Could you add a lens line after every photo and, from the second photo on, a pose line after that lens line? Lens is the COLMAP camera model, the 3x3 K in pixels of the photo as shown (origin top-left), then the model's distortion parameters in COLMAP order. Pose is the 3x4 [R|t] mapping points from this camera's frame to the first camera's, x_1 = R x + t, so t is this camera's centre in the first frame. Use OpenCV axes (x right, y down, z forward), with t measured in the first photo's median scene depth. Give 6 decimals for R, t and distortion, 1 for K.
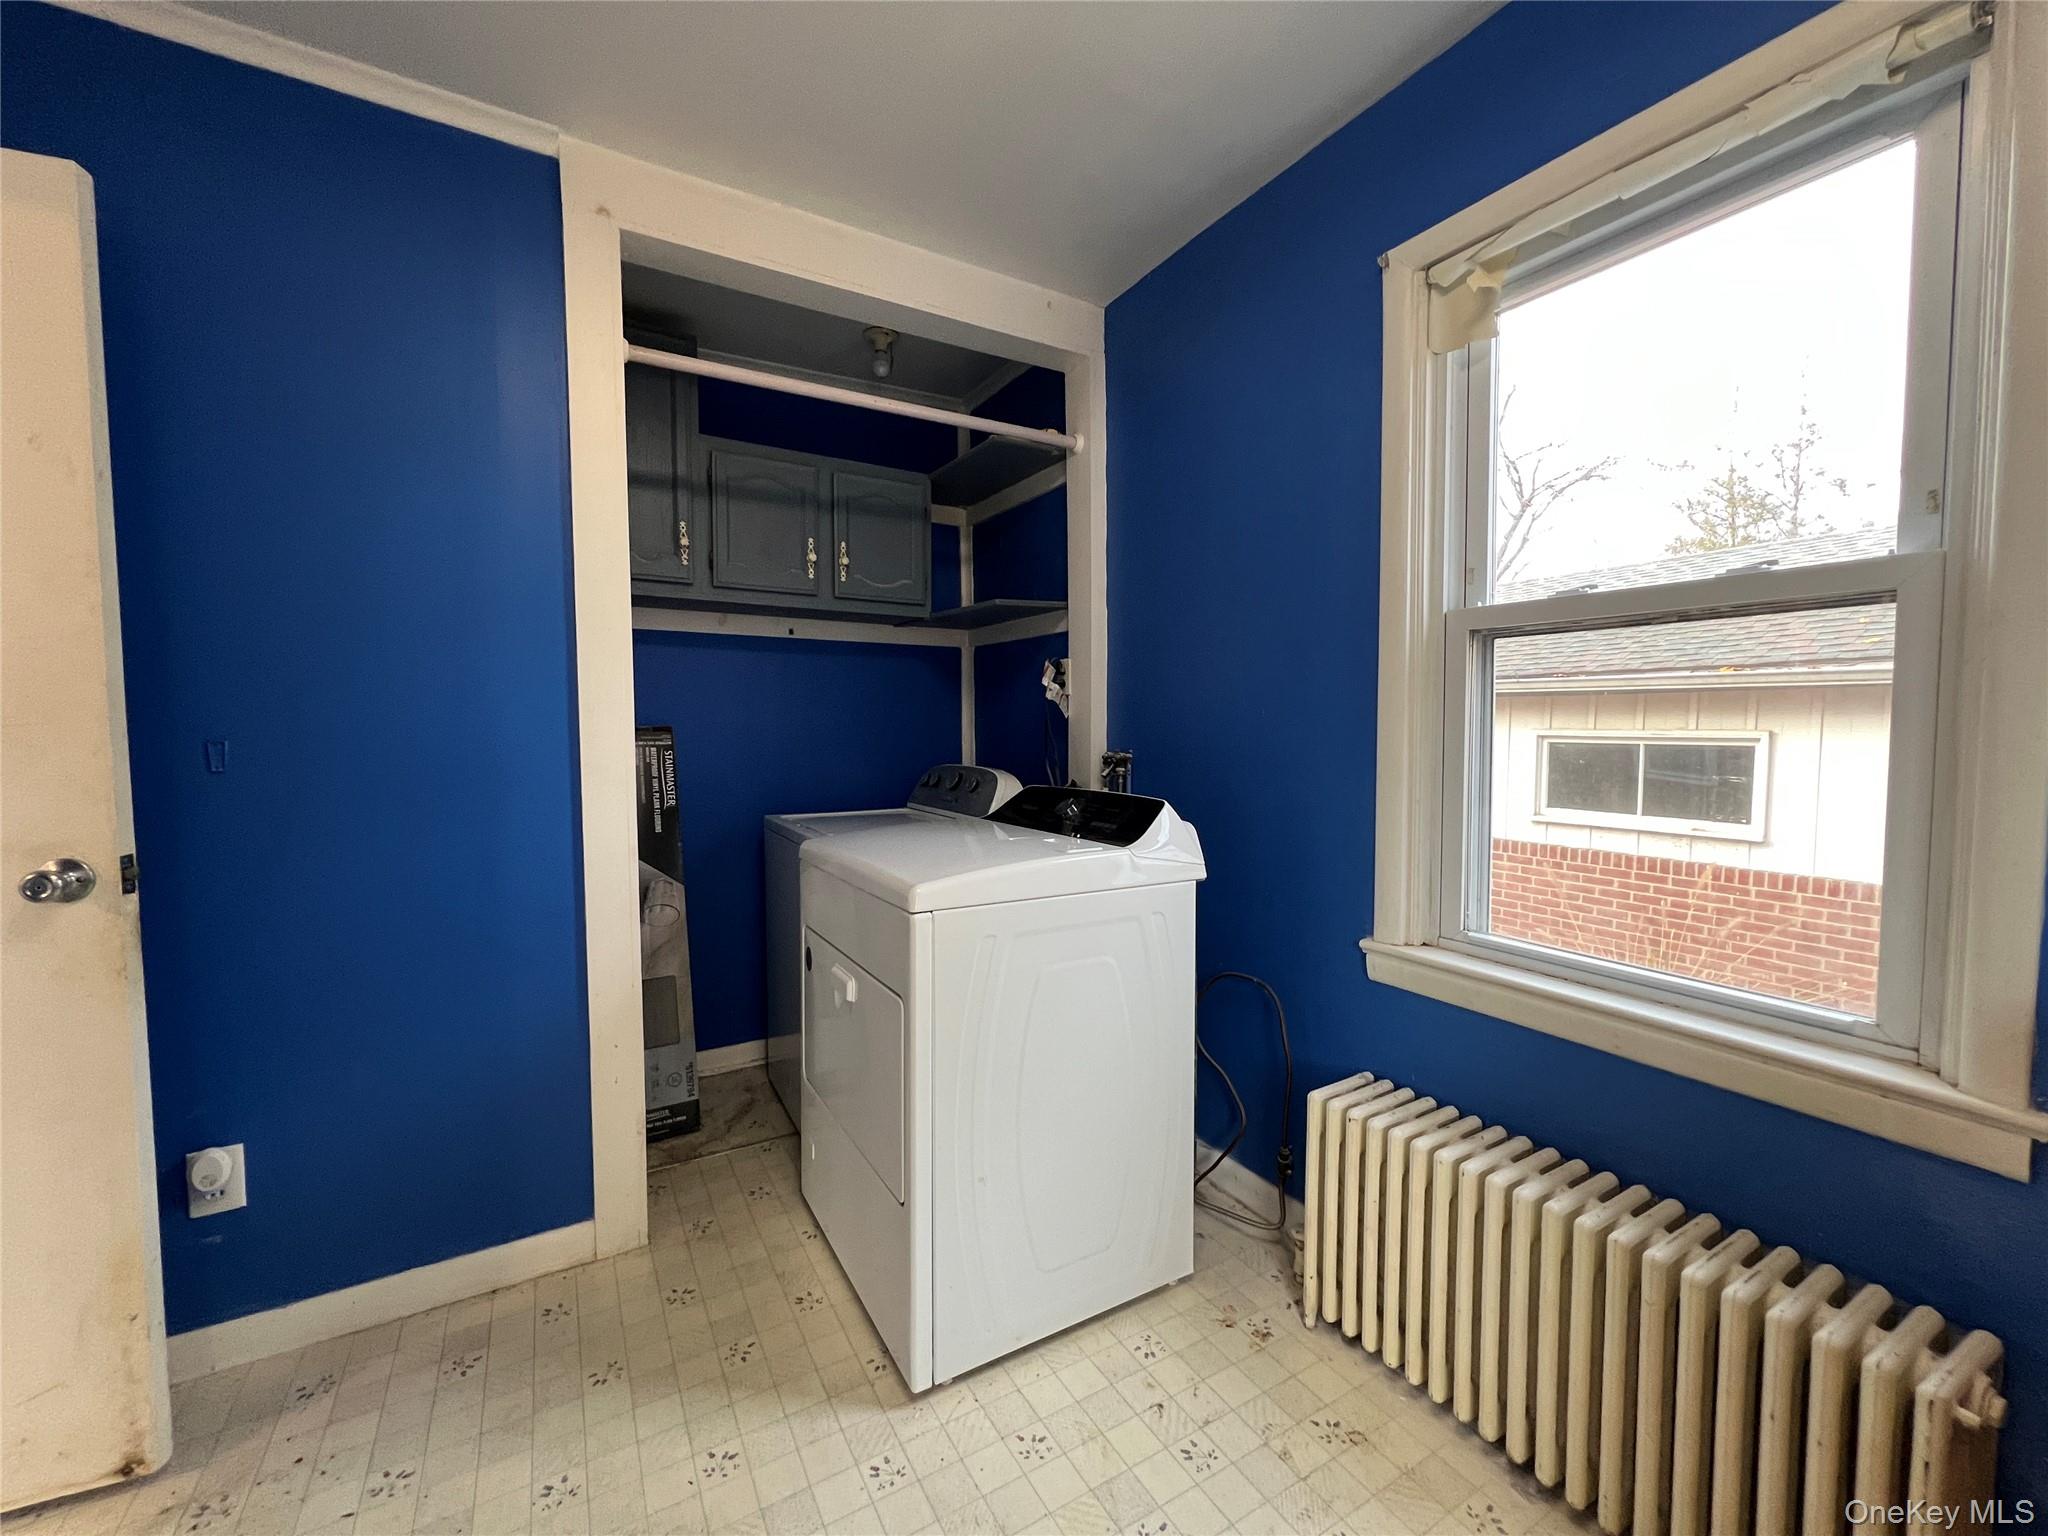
lens RADIAL K [[812.5, 0, 1028.3], [0, 812.5, 764.2], [0, 0, 1]] dist [0.001218, 0.001083]
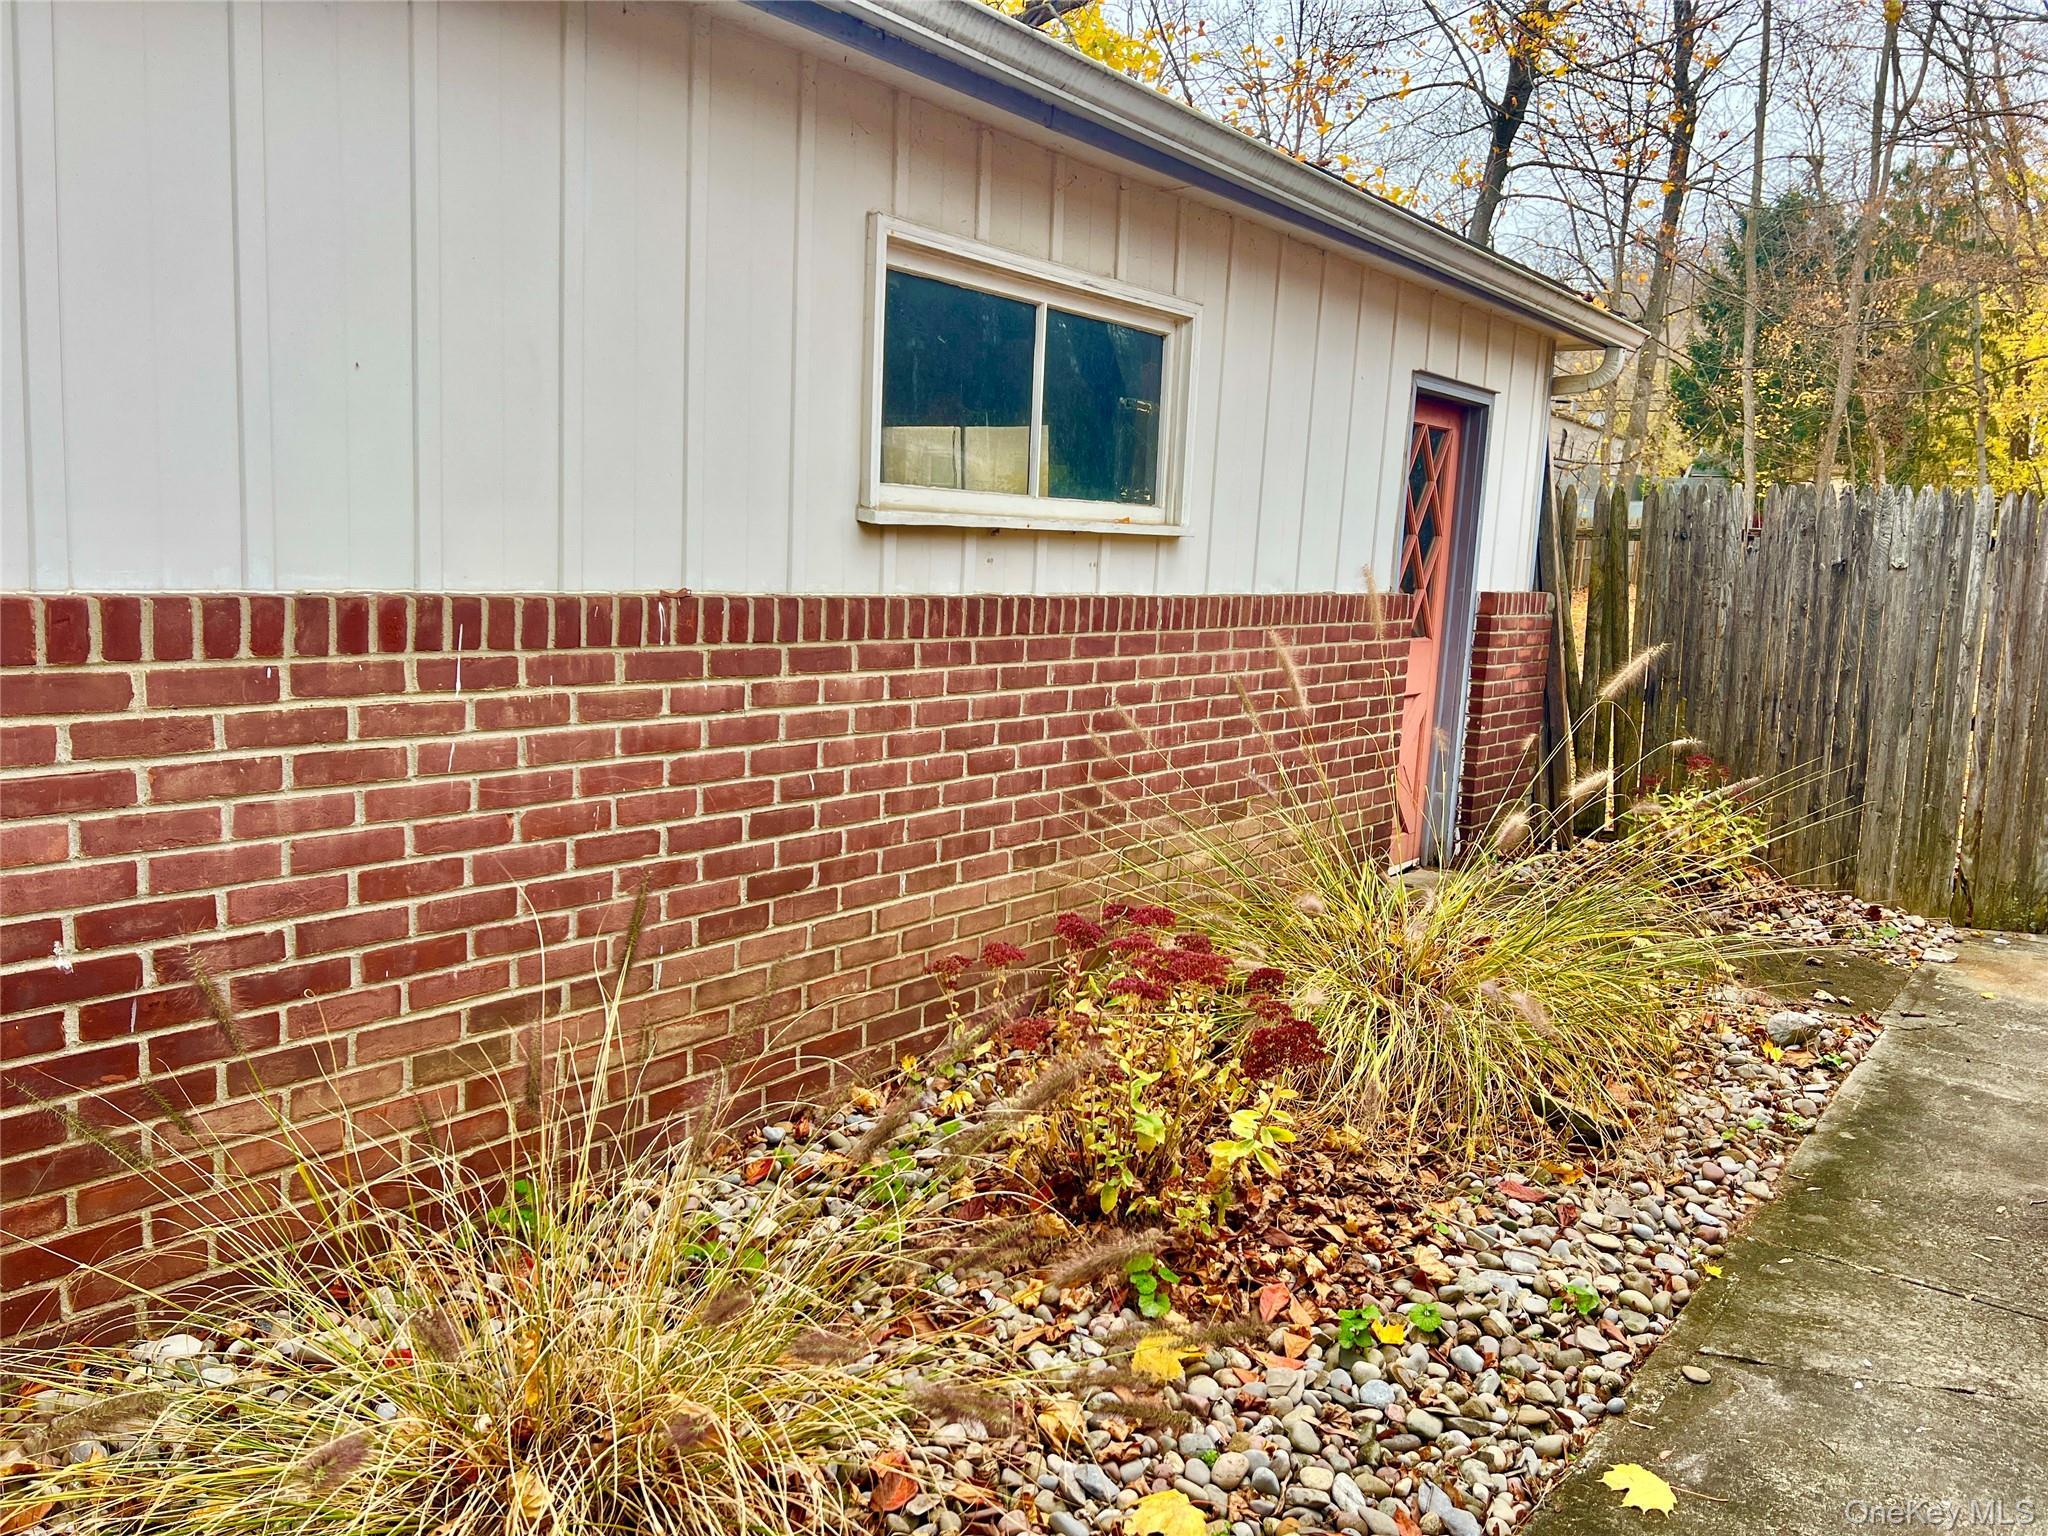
lens RADIAL K [[1540.3, 0, 1025.1], [0, 1540.3, 767.3], [0, 0, 1]] dist [0.045731, -0.041415]
pose [[-0.374913, -0.187531, 0.907895, 0.055041], [-0.038603, 0.981635, 0.186821, 0.049596], [-0.926256, 0.034994, -0.375267, 1.184799]]
